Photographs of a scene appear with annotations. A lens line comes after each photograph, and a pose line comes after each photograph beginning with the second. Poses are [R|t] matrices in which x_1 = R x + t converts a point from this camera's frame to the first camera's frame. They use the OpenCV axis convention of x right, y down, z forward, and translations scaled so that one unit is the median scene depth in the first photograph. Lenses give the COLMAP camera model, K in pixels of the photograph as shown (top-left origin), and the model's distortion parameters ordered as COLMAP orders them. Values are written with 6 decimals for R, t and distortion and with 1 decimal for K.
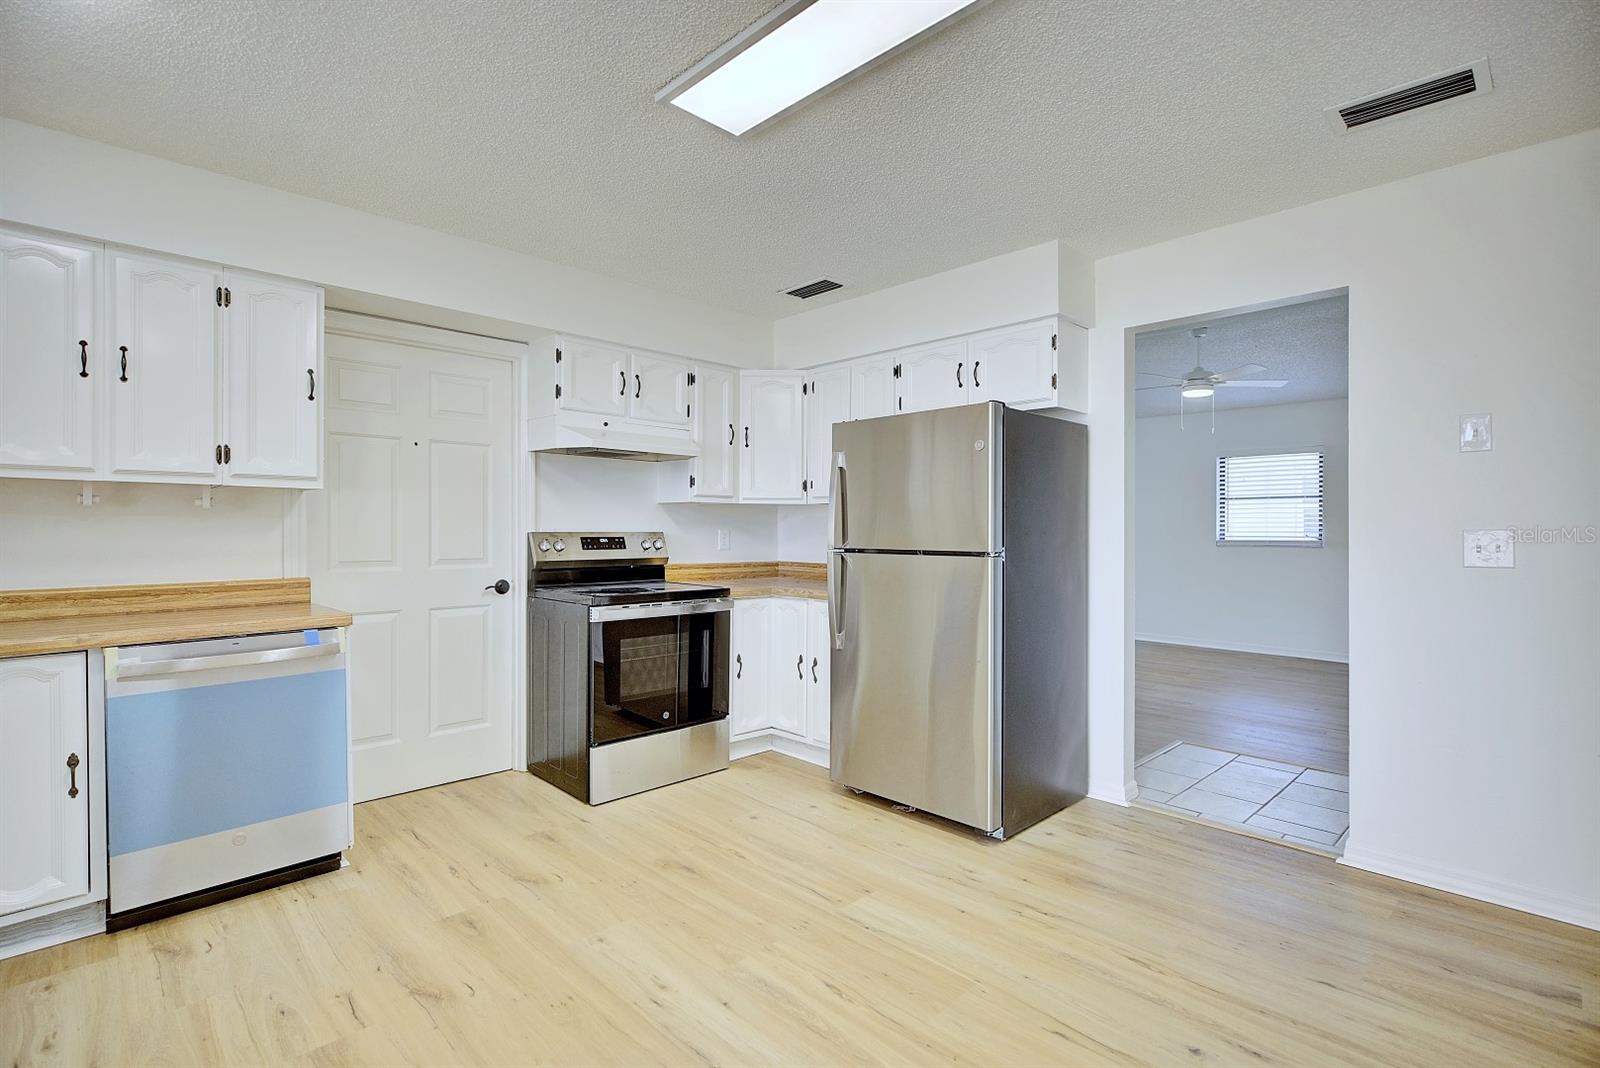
lens RADIAL K [[755.3, 0, 802.2], [0, 755.3, 531.9], [0, 0, 1]] dist [-0.001414, -0.000862]
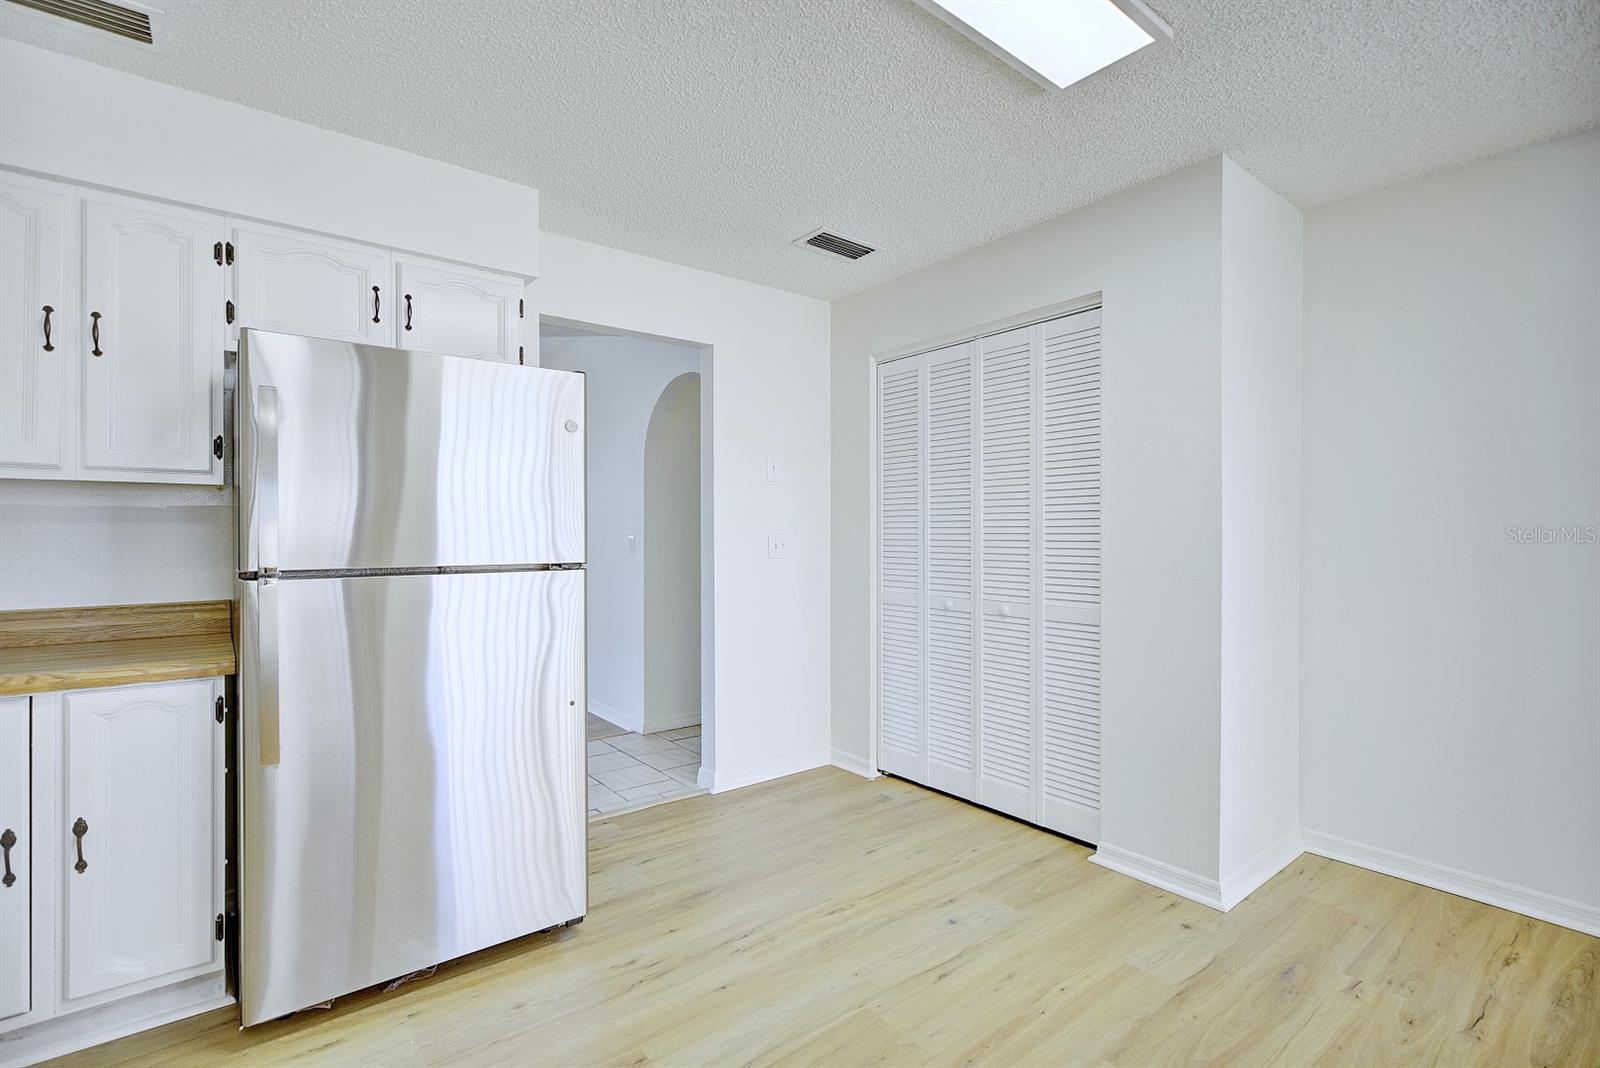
lens RADIAL K [[745.3, 0, 800.0], [0, 745.3, 534.0], [0, 0, 1]] dist [-0.000760, -0.000396]
pose [[0.104542, -0.004493, 0.994510, -0.609779], [0.003566, 0.999985, 0.004143, -0.008106], [-0.994514, 0.003113, 0.104557, 0.831579]]
